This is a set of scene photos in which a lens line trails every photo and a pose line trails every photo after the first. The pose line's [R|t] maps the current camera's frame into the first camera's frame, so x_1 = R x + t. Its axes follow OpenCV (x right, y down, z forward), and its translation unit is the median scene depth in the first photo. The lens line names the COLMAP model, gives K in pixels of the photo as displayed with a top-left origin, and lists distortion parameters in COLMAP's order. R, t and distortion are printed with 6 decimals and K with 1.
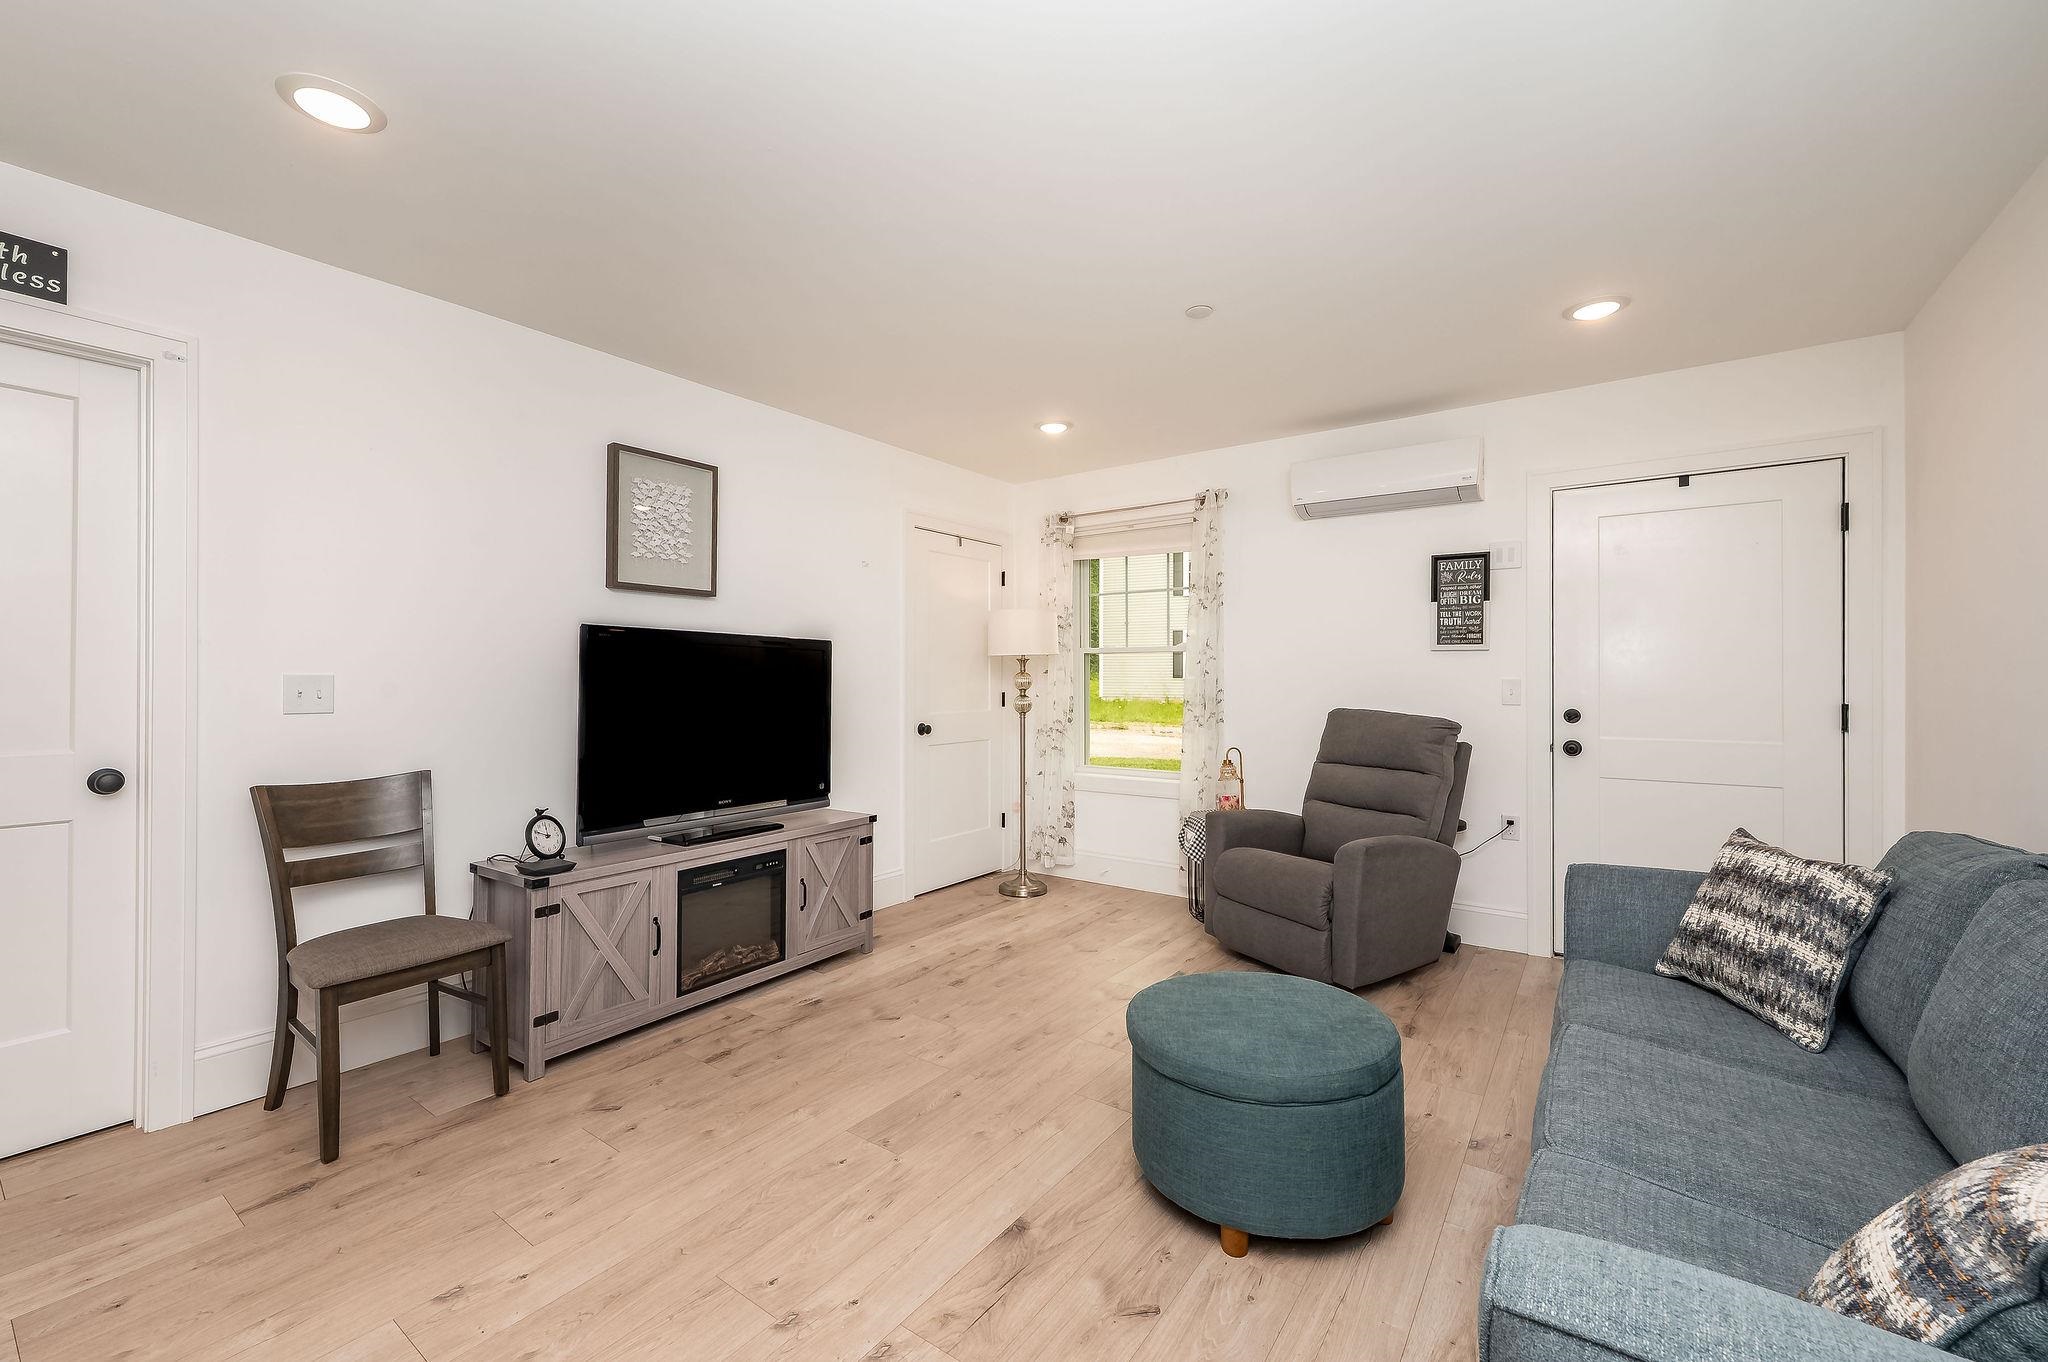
lens RADIAL K [[827.9, 0, 1013.1], [0, 827.9, 680.6], [0, 0, 1]] dist [0.001109, 0.000288]
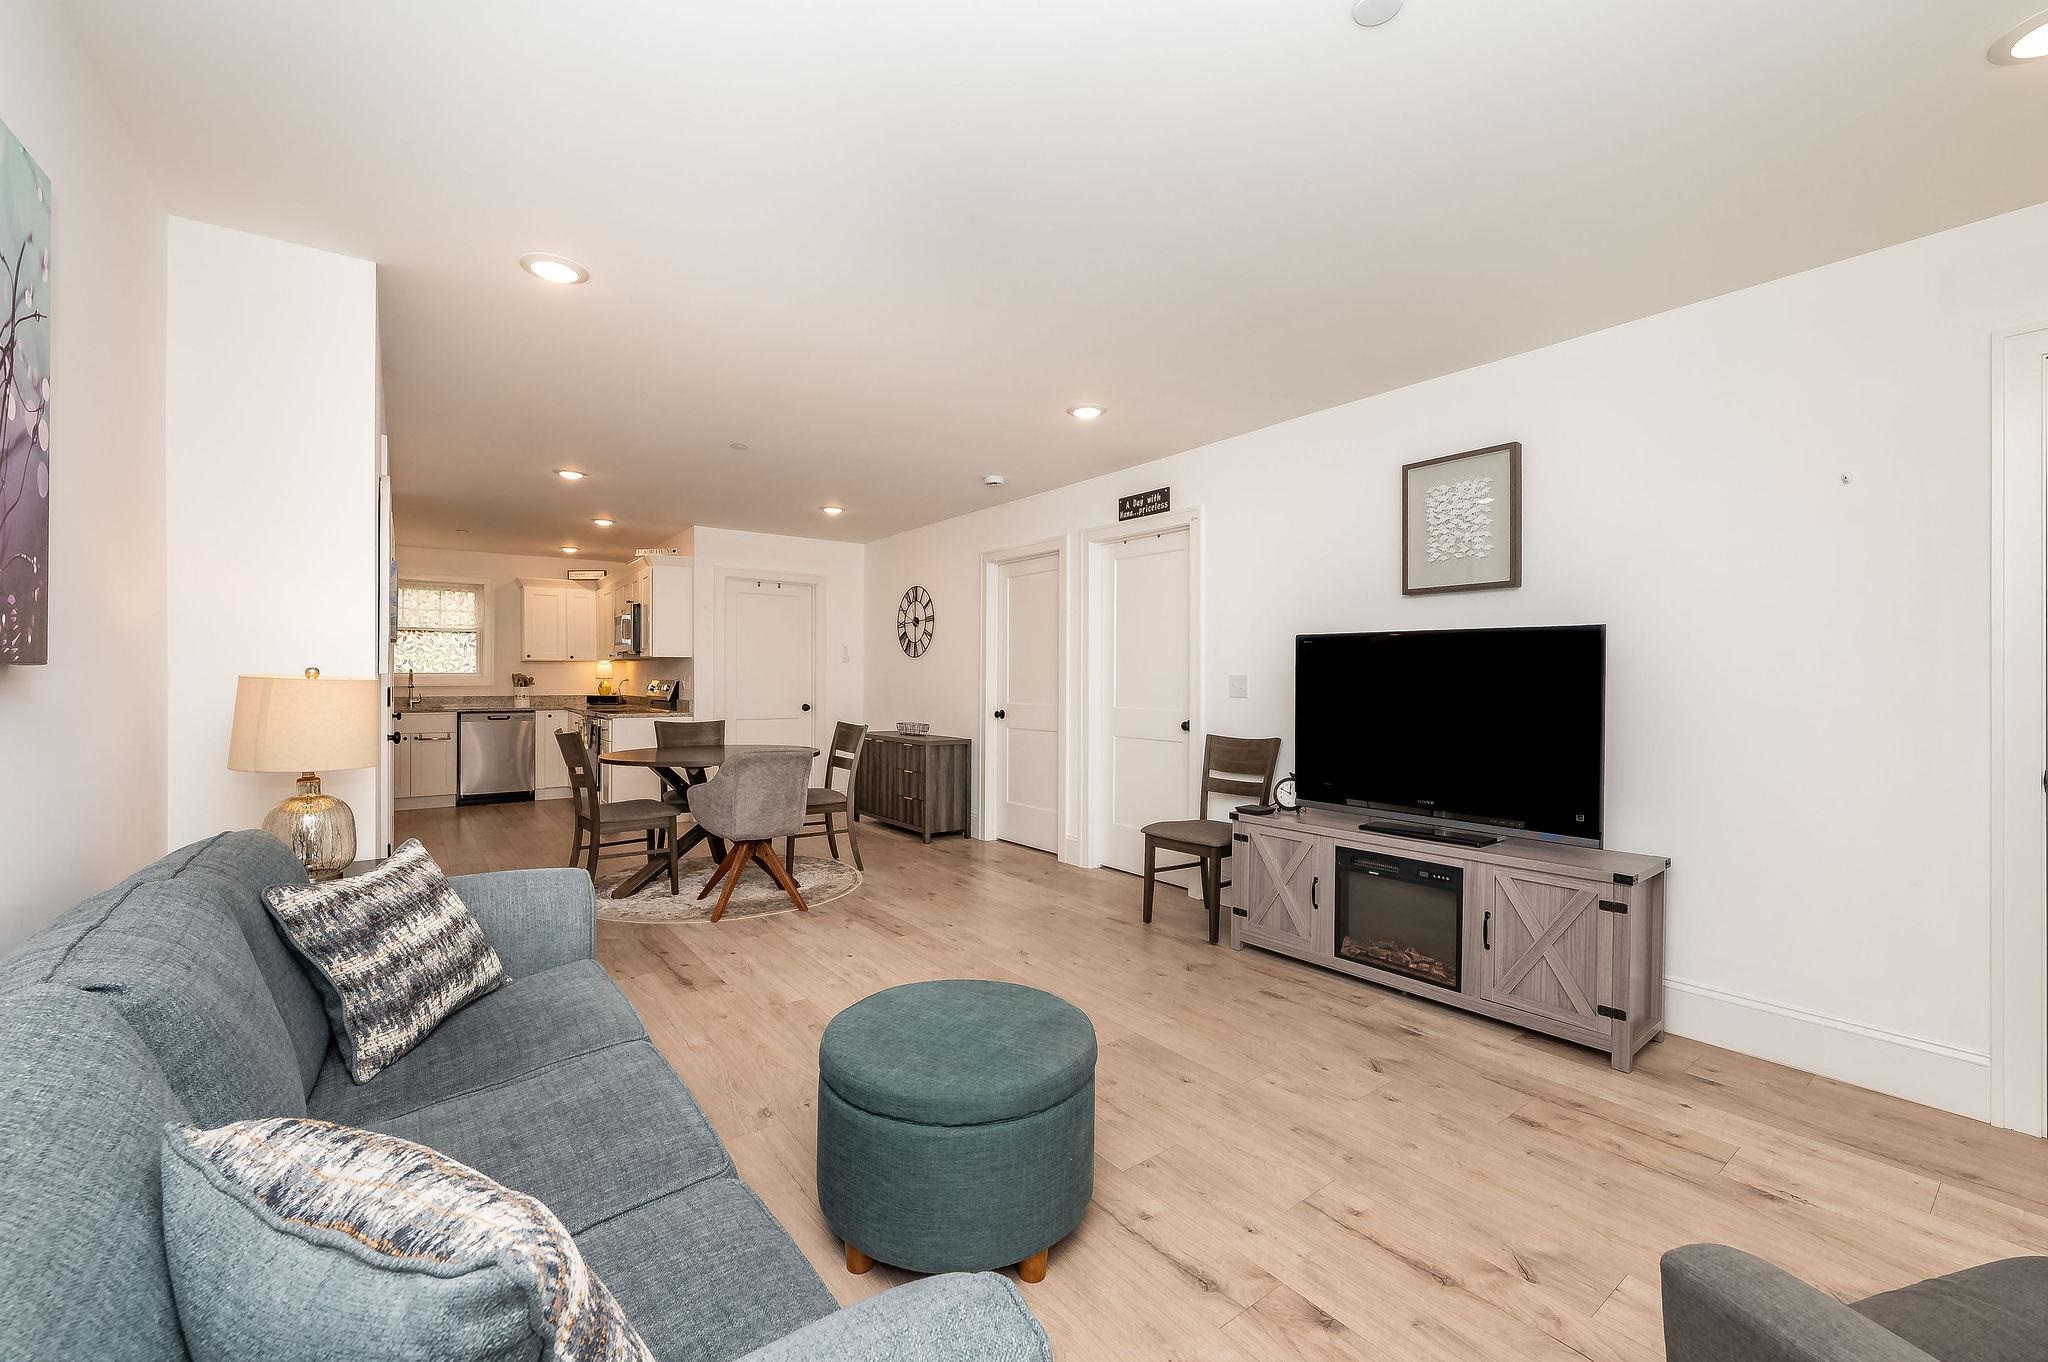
lens RADIAL K [[827.9, 0, 1029.4], [0, 827.9, 682.5], [0, 0, 1]] dist [0.001109, 0.000288]
pose [[-0.286218, 0.002390, -0.958161, 0.649125], [-0.004869, 0.999980, 0.003949, 0.002910], [0.958152, 0.005795, -0.286201, 0.742115]]
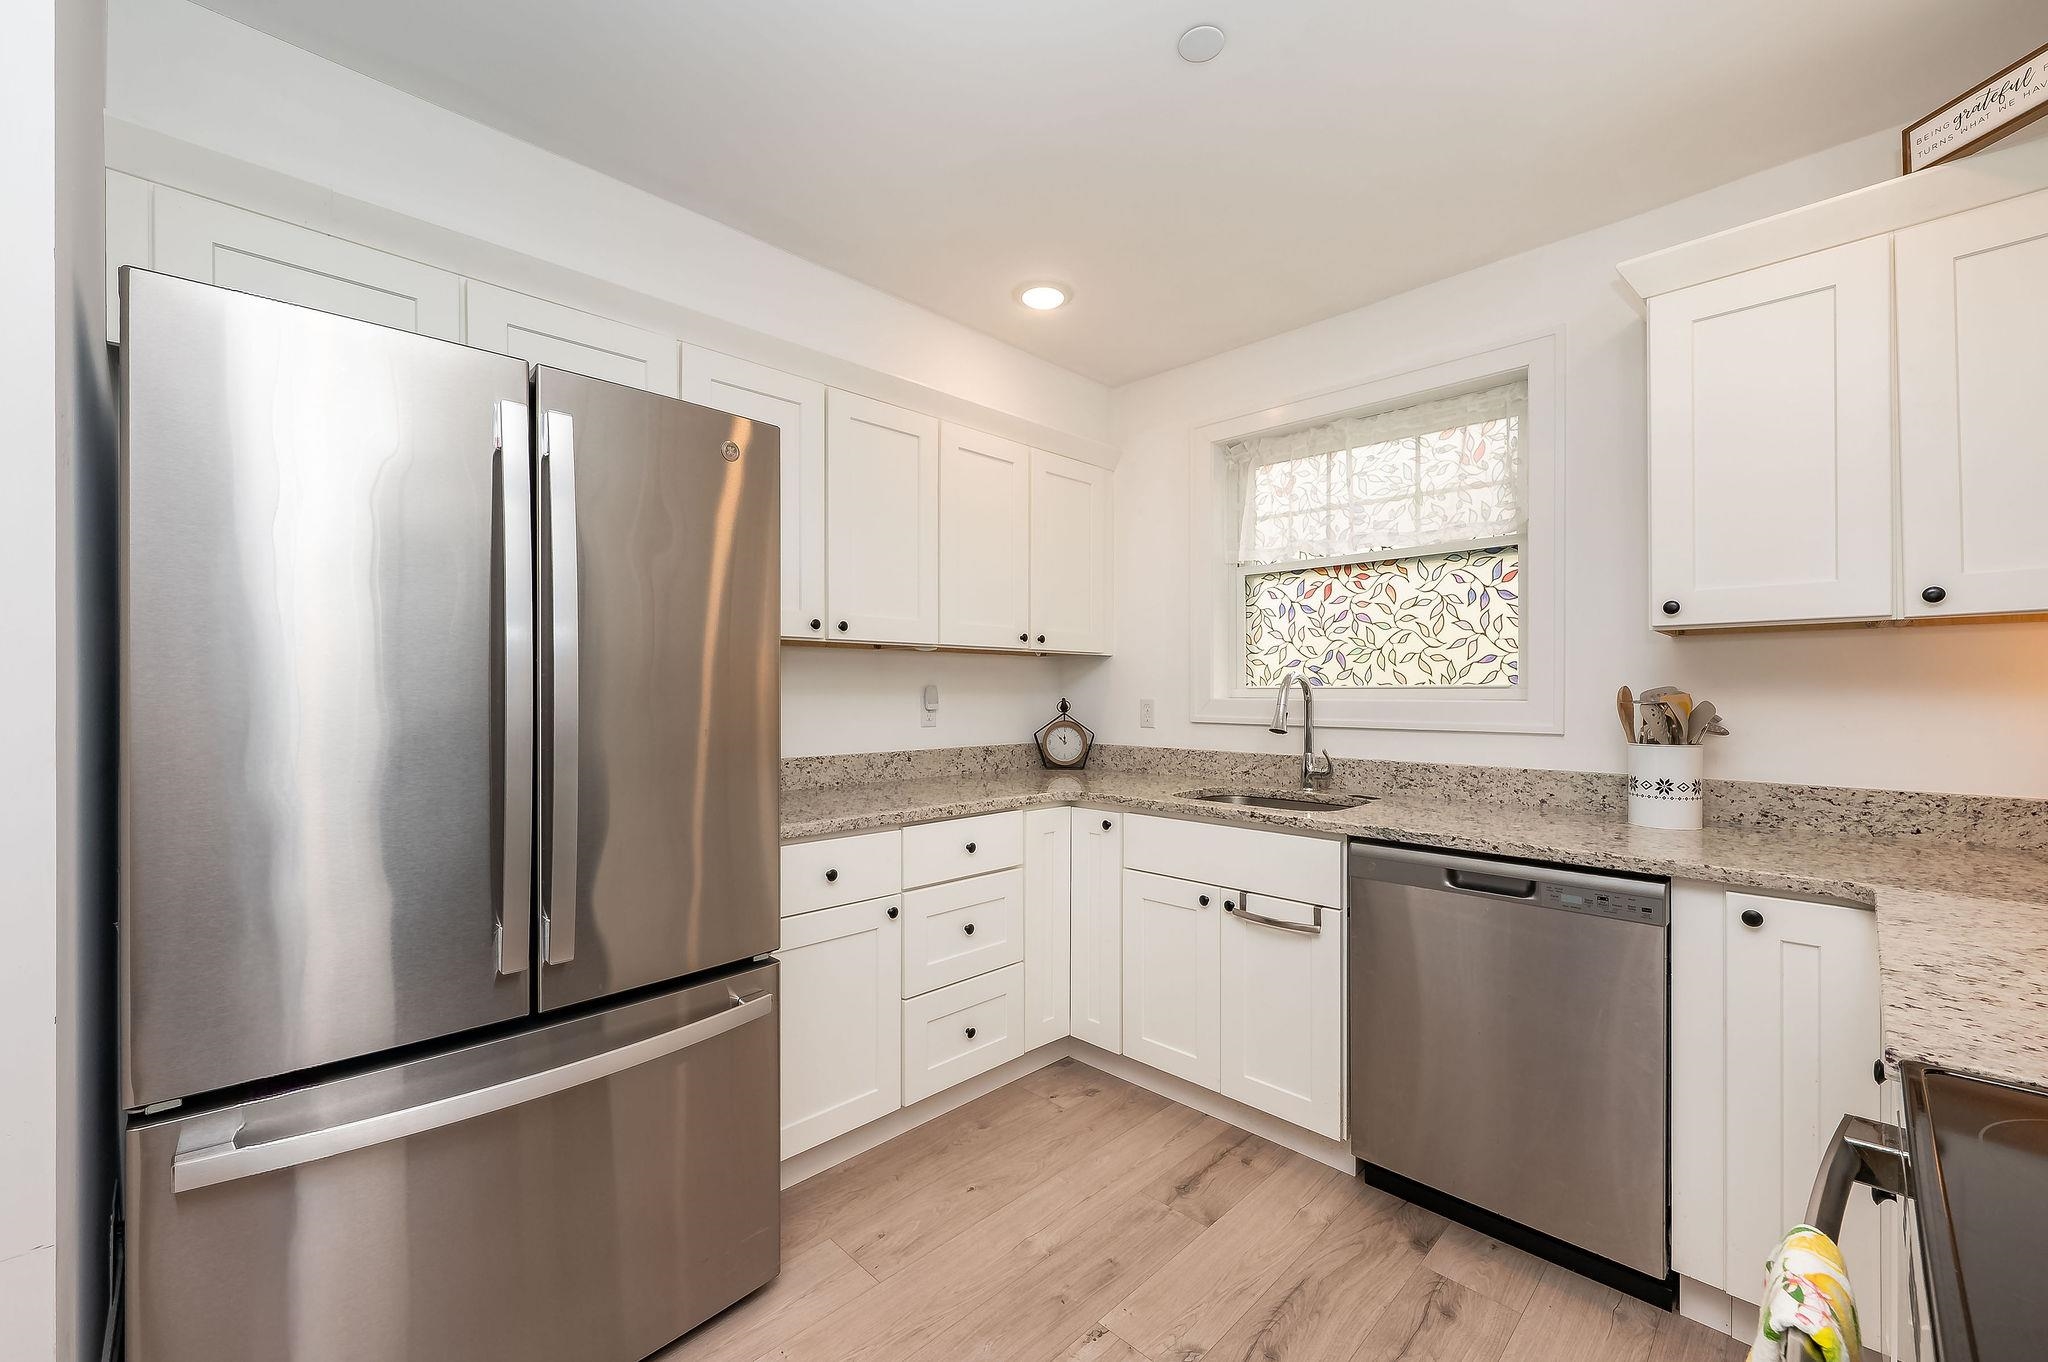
lens RADIAL K [[827.9, 0, 1045.4], [0, 827.9, 686.7], [0, 0, 1]] dist [0.001109, 0.000288]
pose [[-0.991120, 0.000439, 0.132972, -0.836286], [0.000518, 1.000000, 0.000565, -0.007316], [-0.132971, 0.000629, -0.991120, -0.685027]]
